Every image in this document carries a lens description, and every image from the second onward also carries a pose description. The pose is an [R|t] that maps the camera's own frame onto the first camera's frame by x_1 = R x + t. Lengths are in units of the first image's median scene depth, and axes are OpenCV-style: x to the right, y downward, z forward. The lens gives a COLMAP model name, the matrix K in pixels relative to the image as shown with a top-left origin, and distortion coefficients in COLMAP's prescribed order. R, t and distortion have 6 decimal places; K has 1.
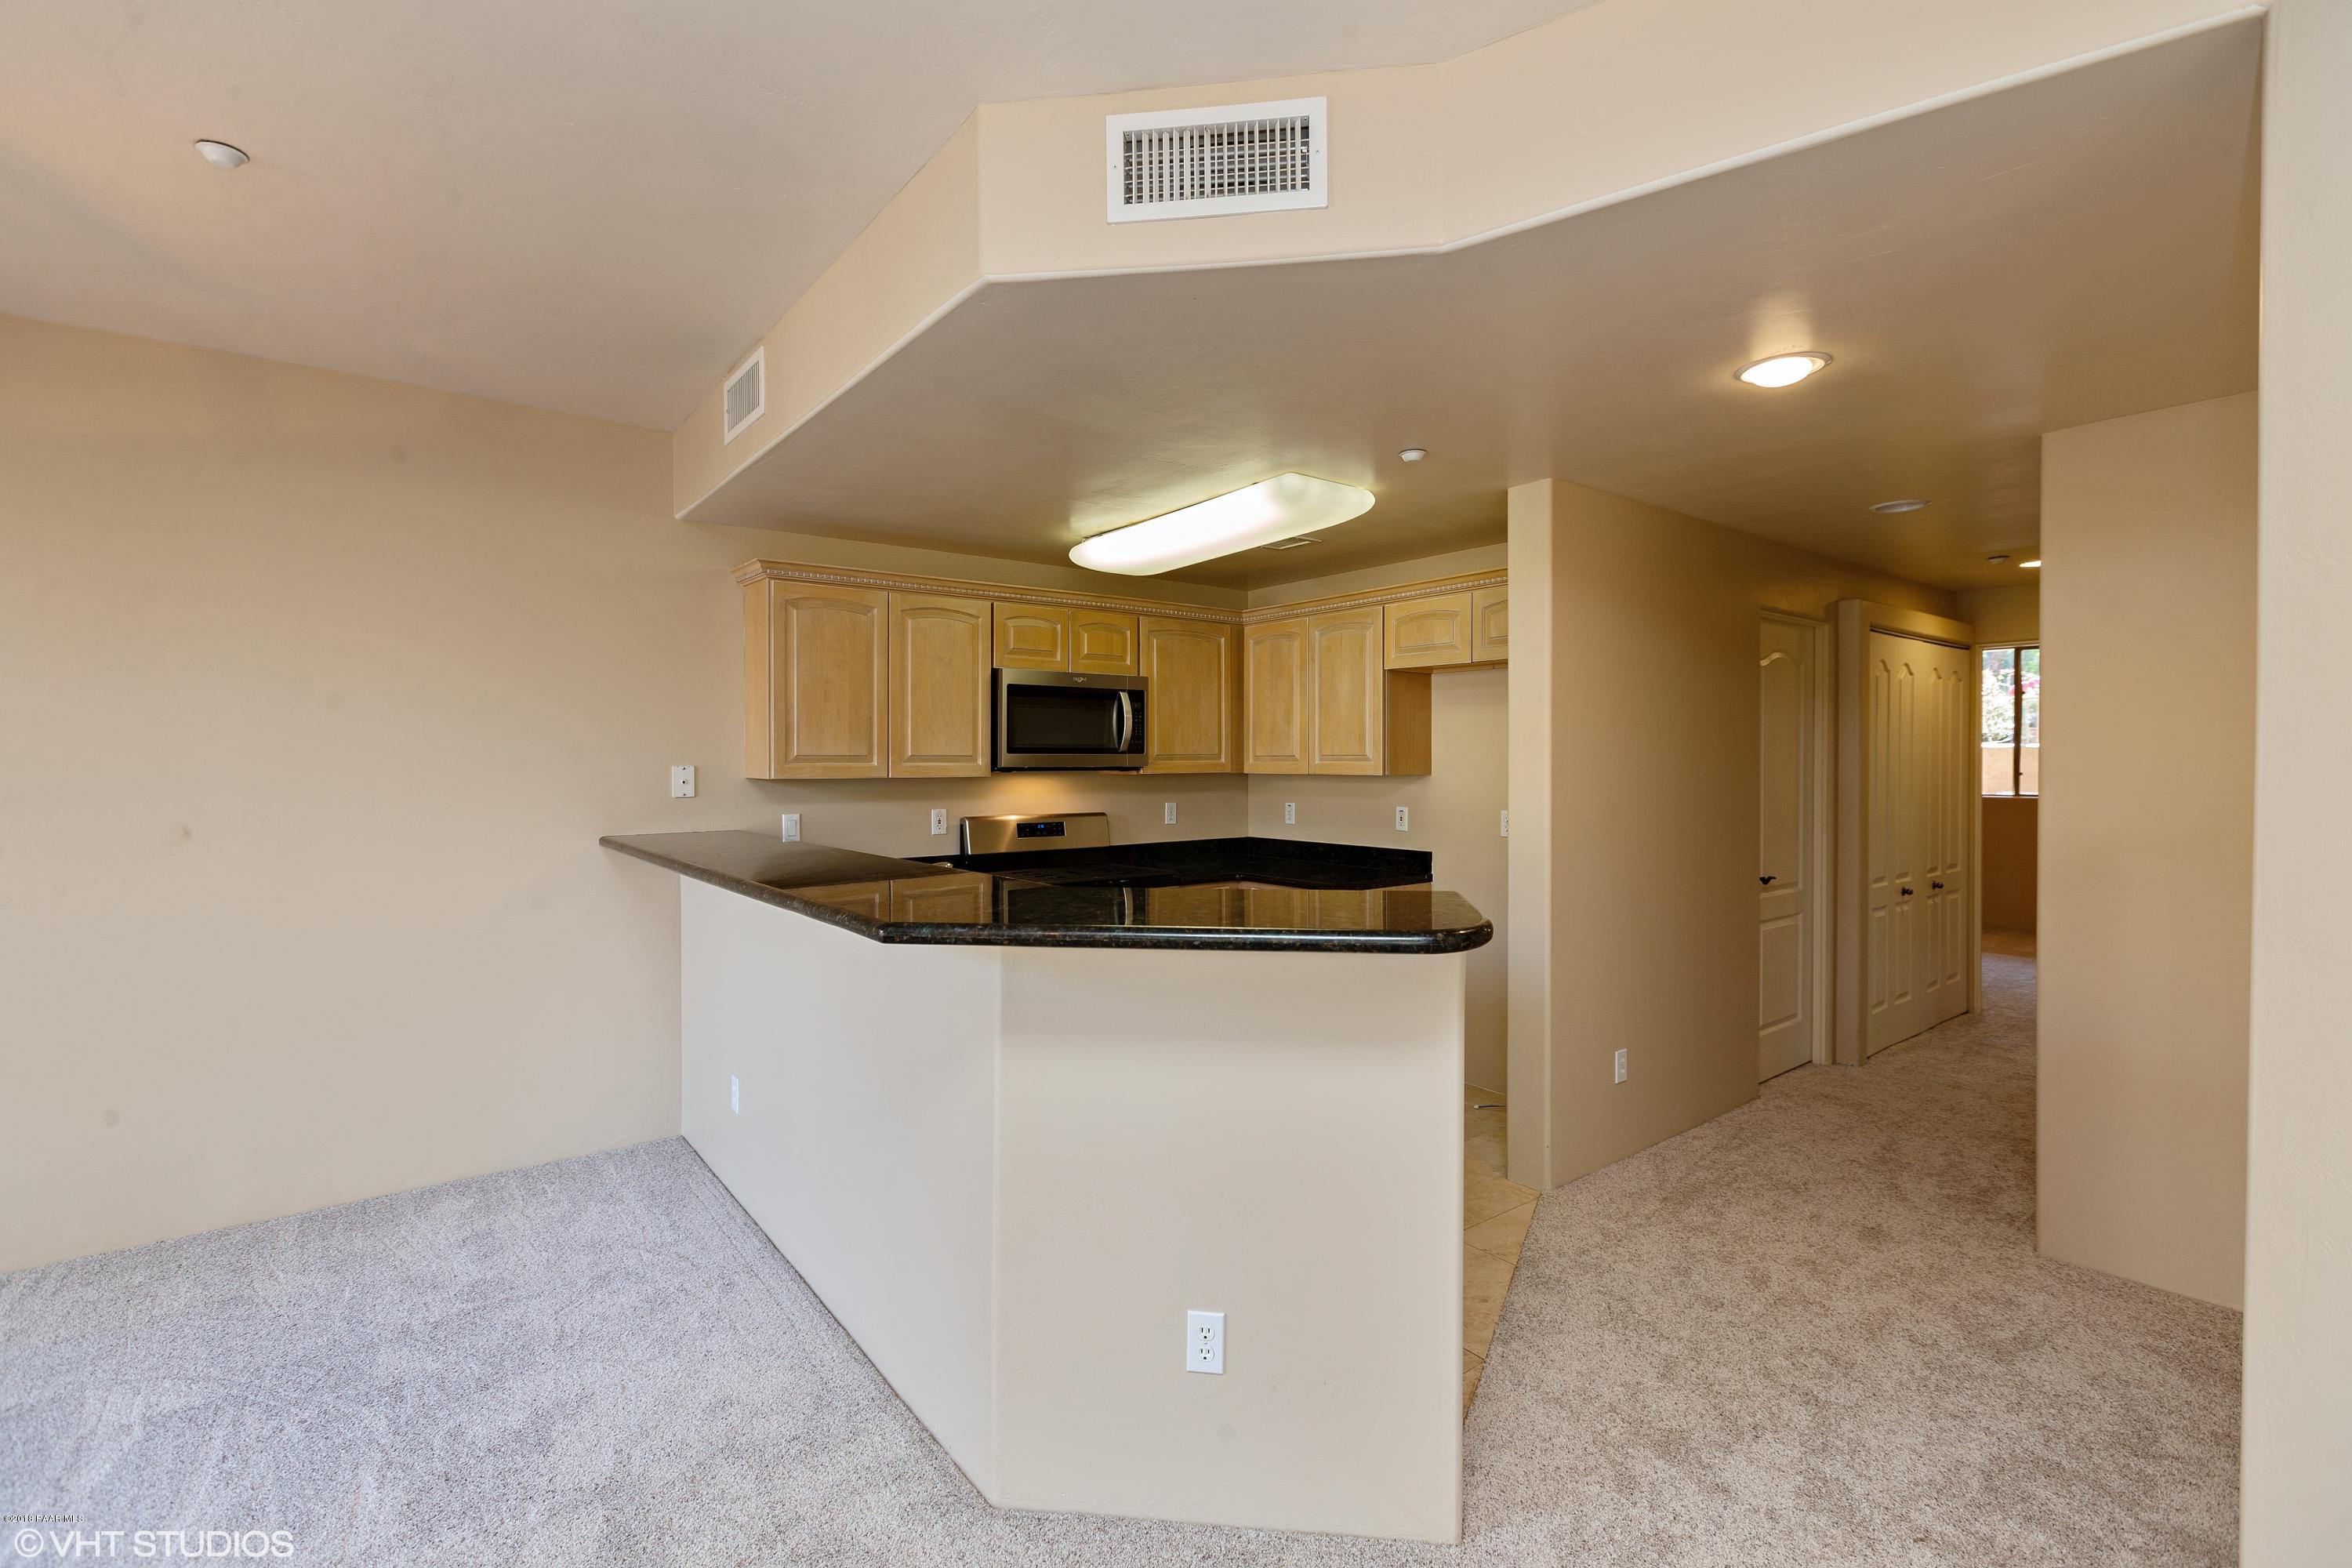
lens RADIAL K [[1040.0, 0, 1164.4], [0, 1040.0, 759.4], [0, 0, 1]] dist [0.003414, -0.000457]
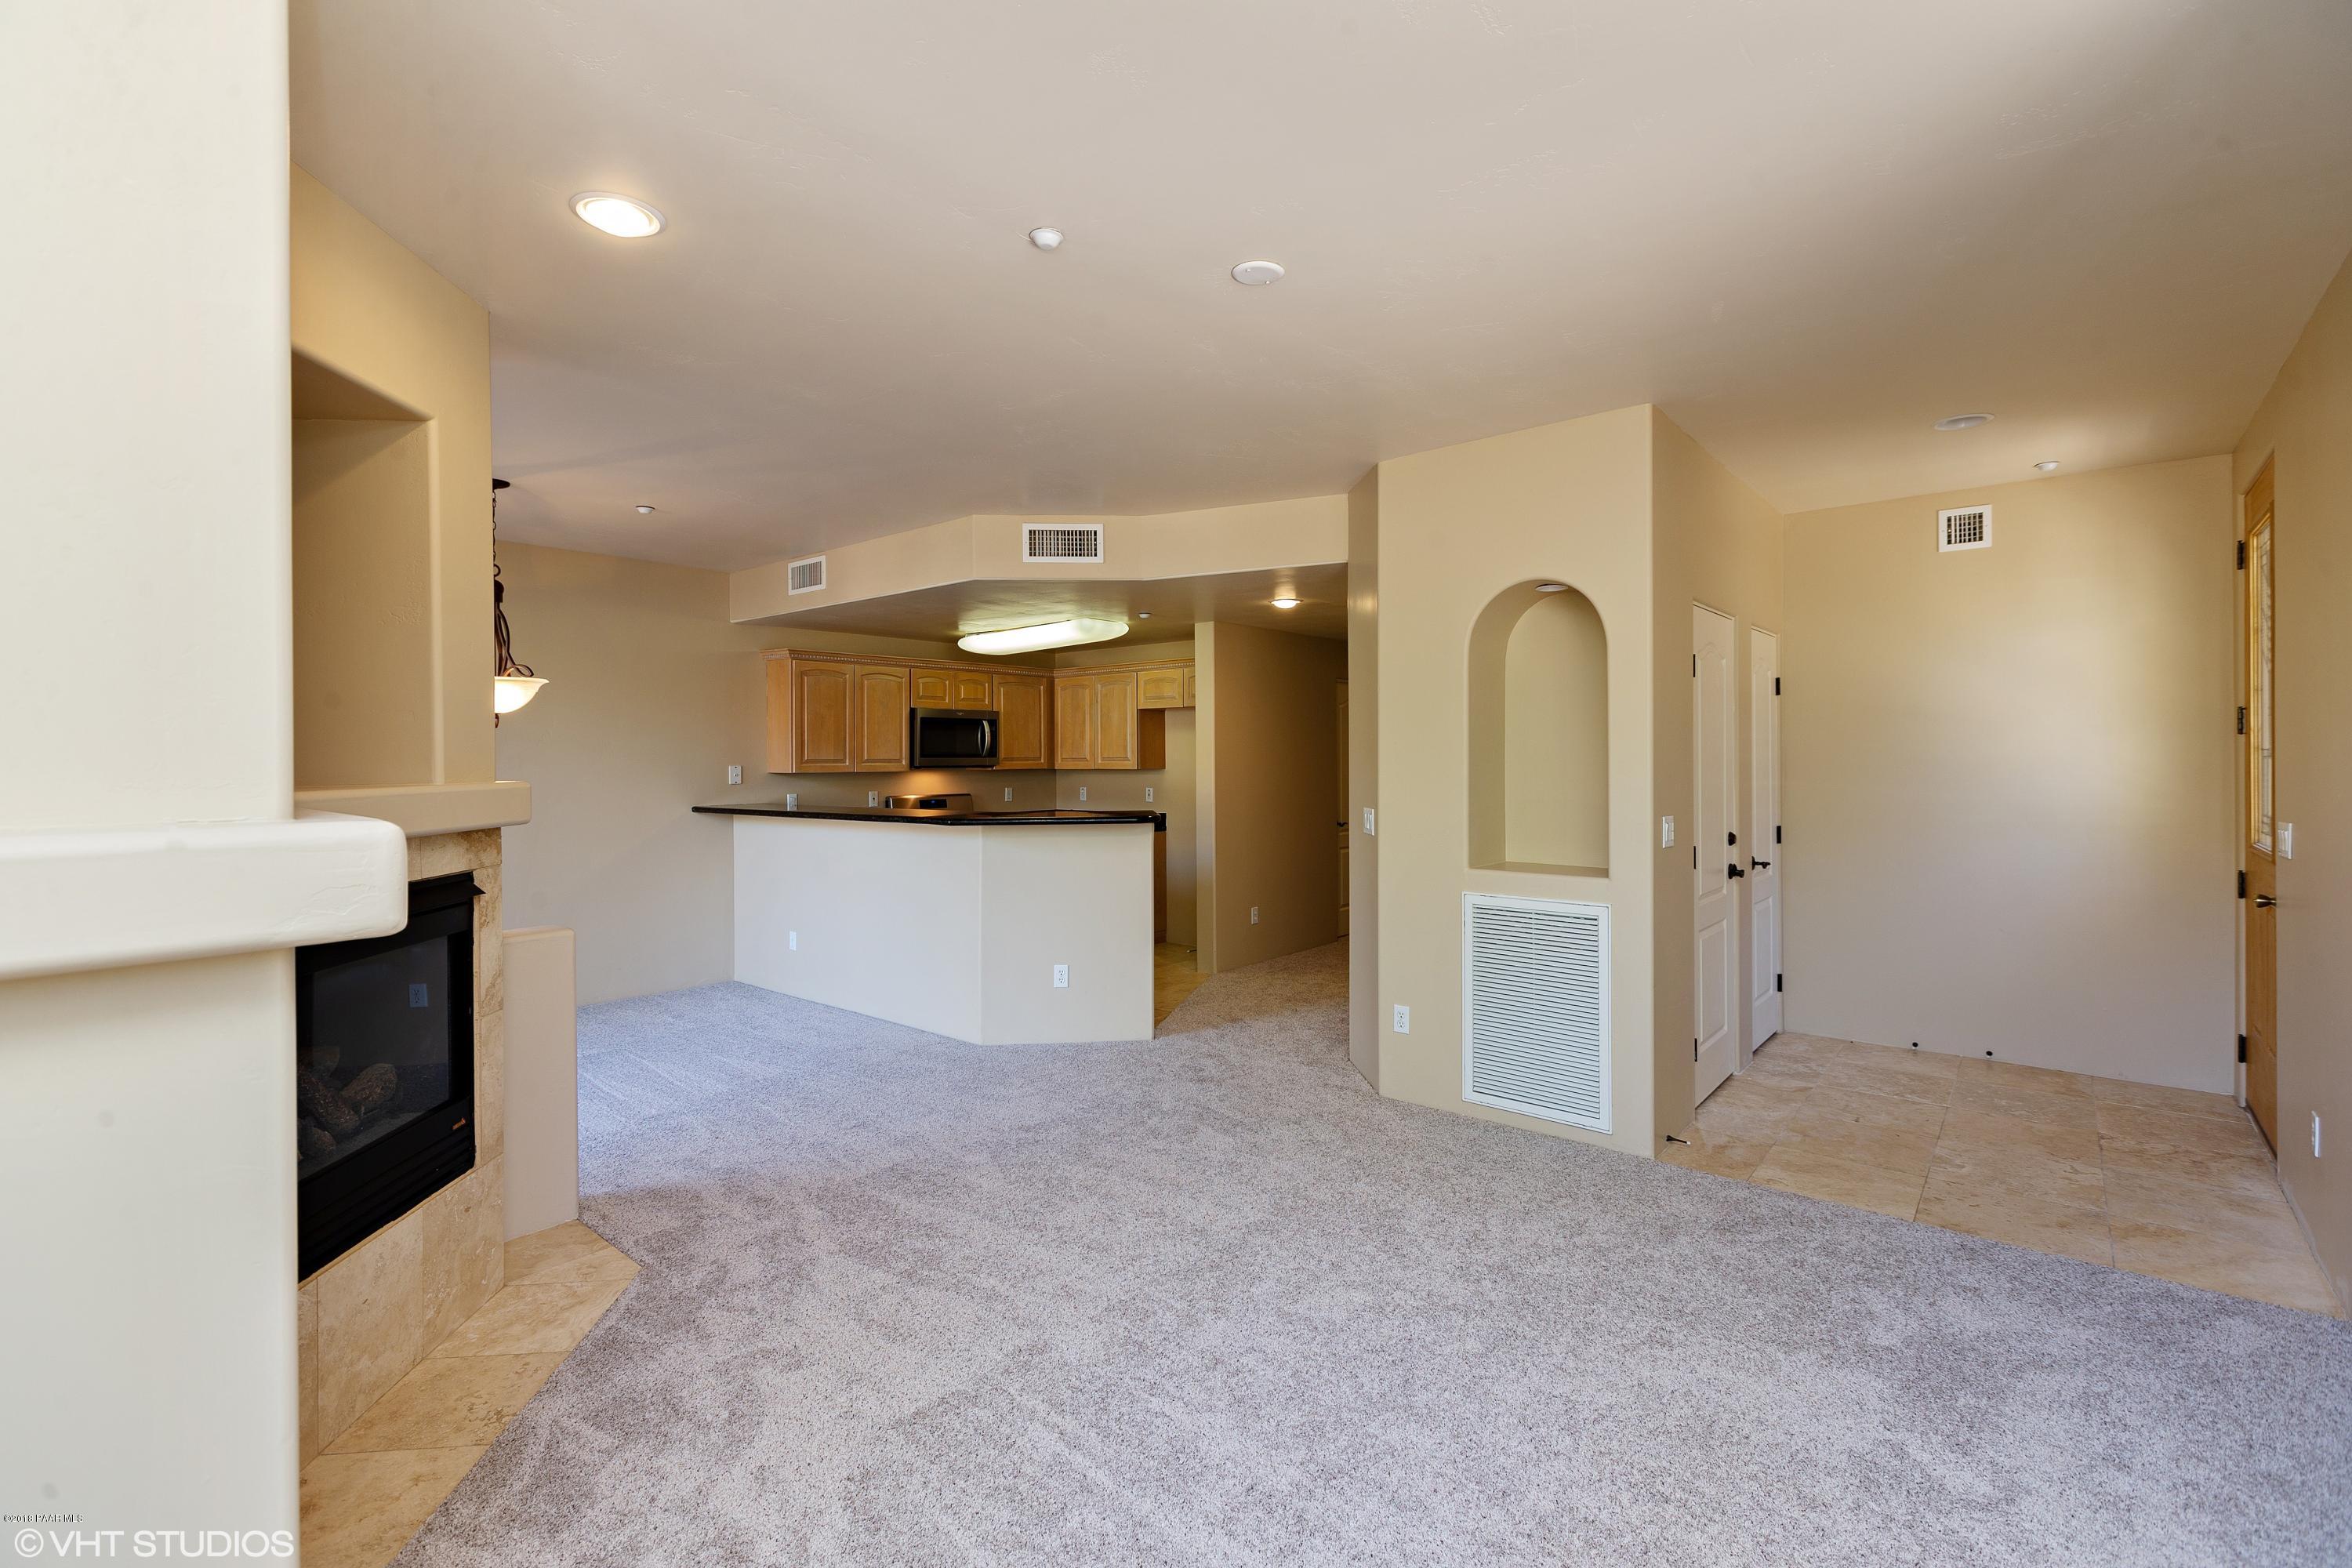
lens RADIAL K [[1040.0, 0, 1164.4], [0, 1040.0, 759.4], [0, 0, 1]] dist [0.003414, -0.000457]
pose [[0.978082, -0.004558, 0.208171, -0.109814], [0.004574, 0.999989, 0.000404, -0.001494], [-0.208171, 0.000557, 0.978092, -0.725463]]
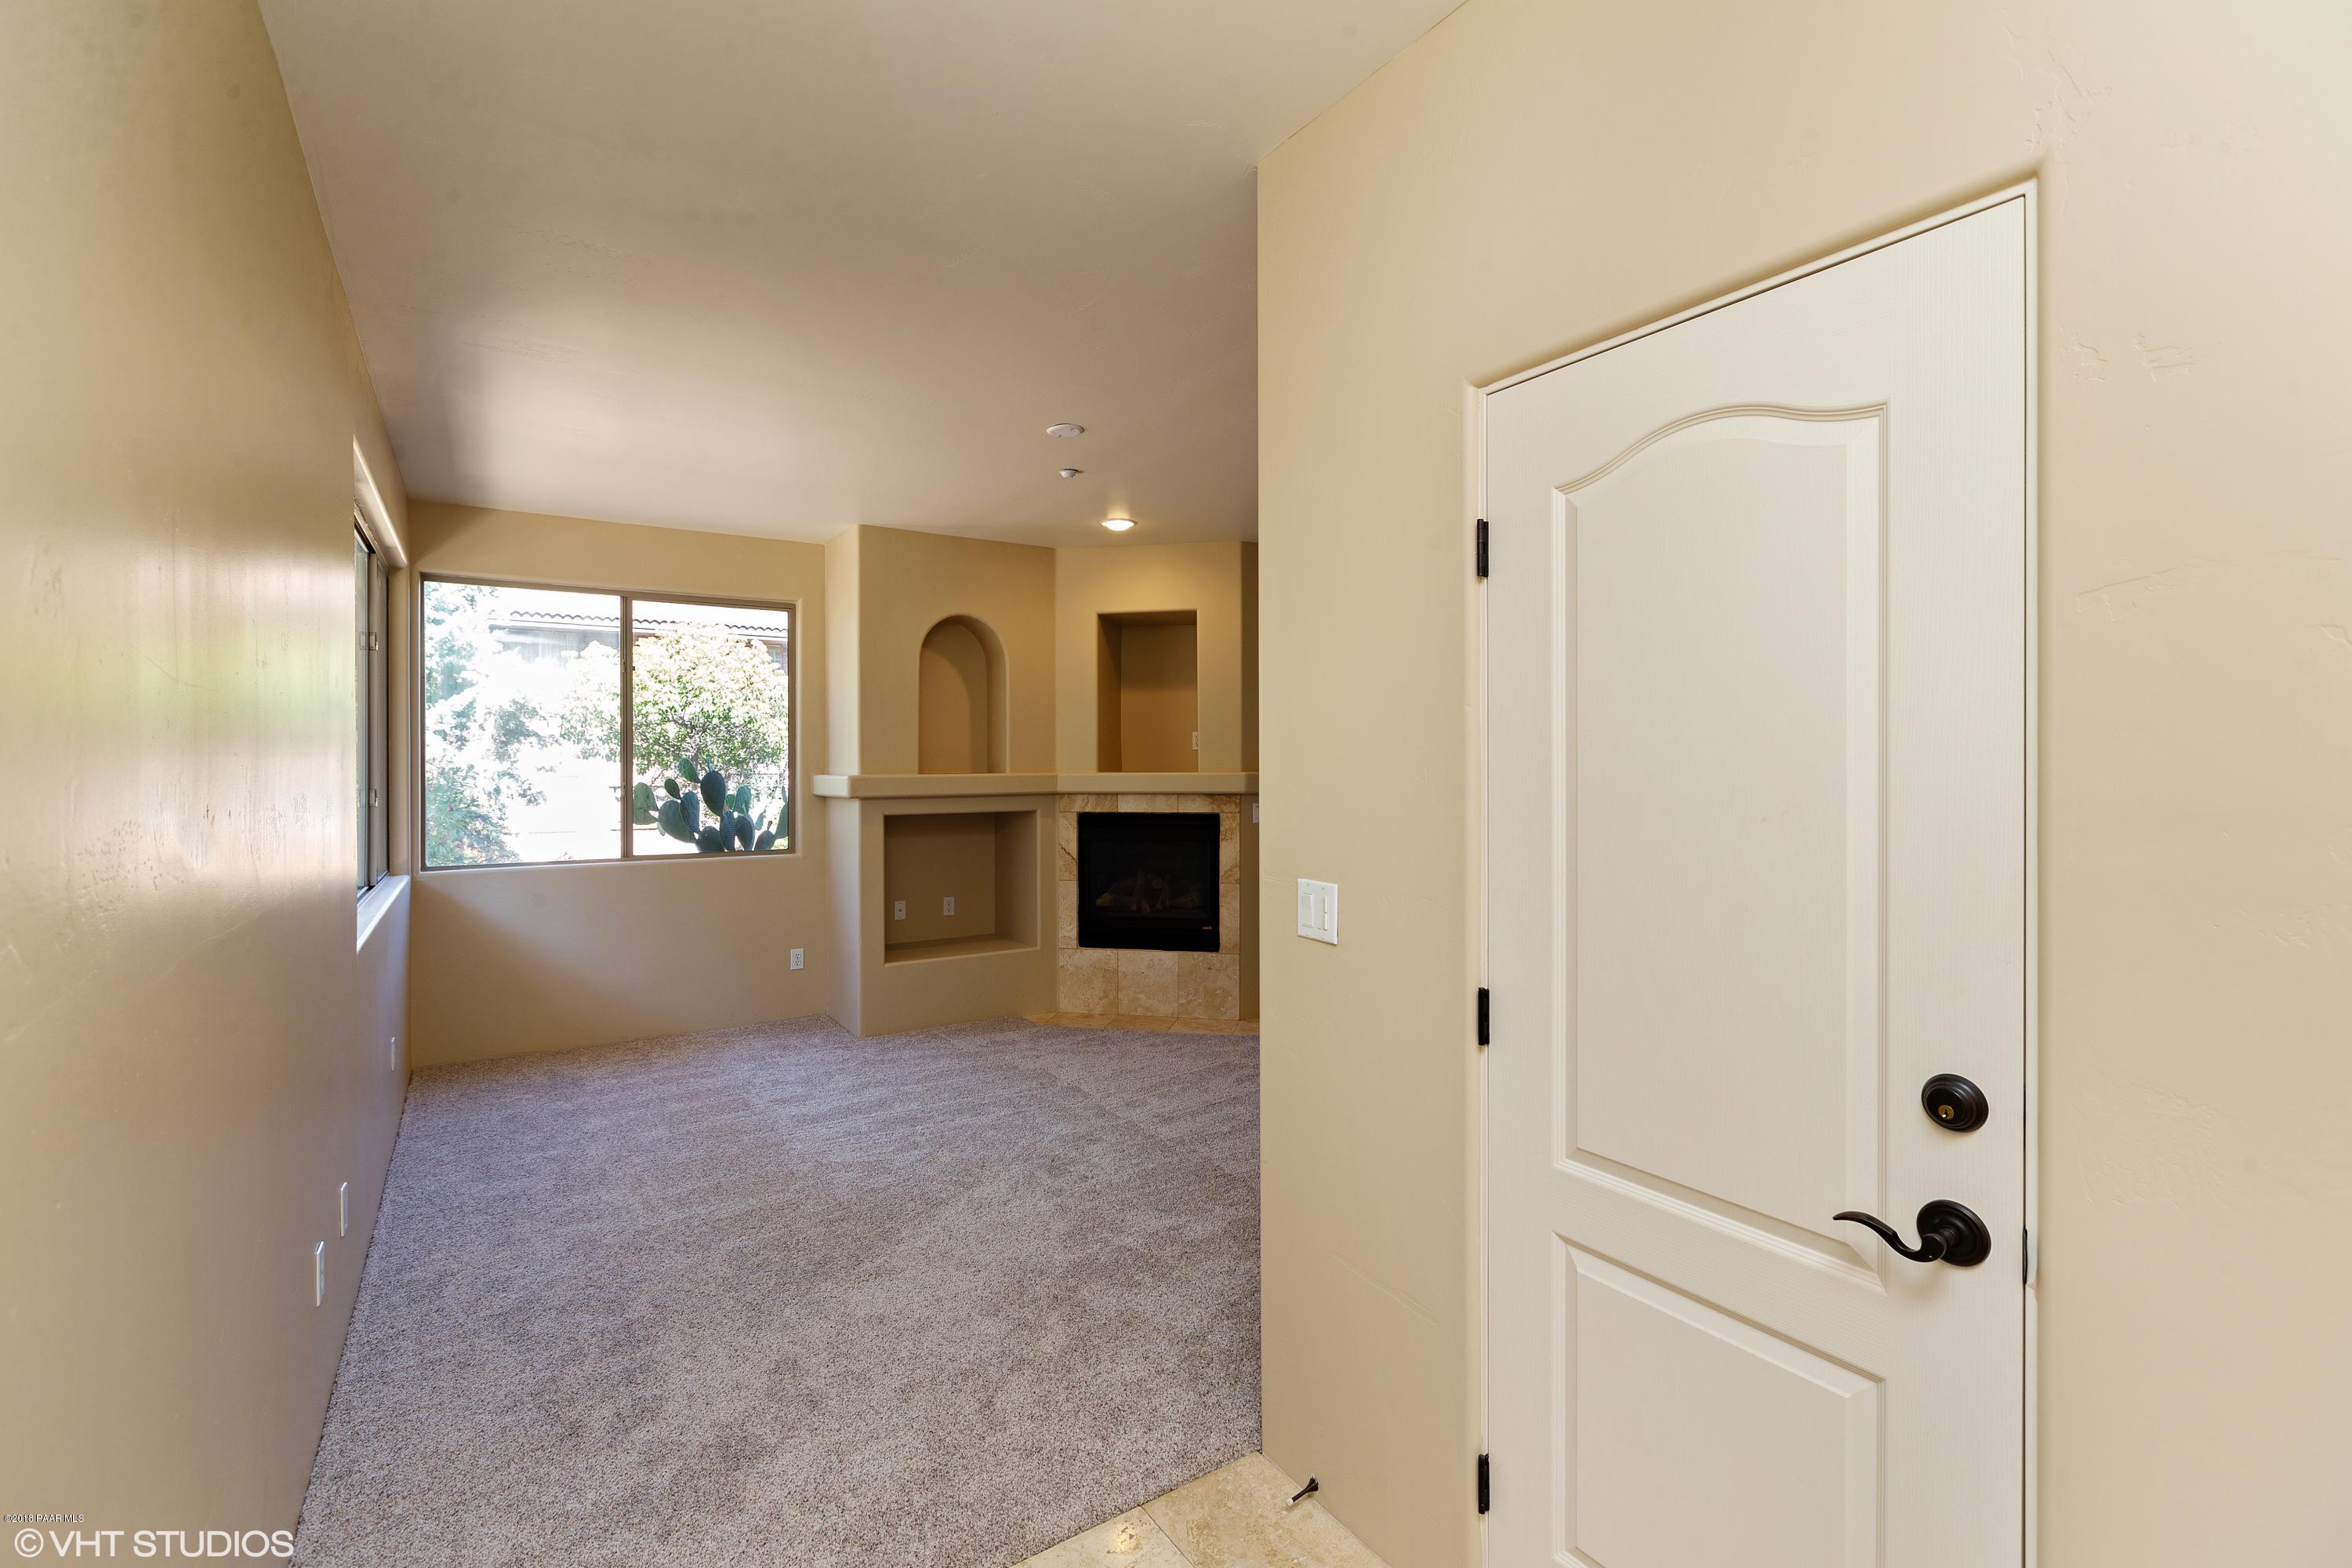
lens RADIAL K [[1040.0, 0, 1164.4], [0, 1040.0, 759.4], [0, 0, 1]] dist [0.003414, -0.000457]
pose [[-0.075097, 0.001897, -0.997174, 0.905660], [0.003436, 0.999993, 0.001643, -0.008070], [0.997170, -0.003303, -0.075103, -0.025009]]
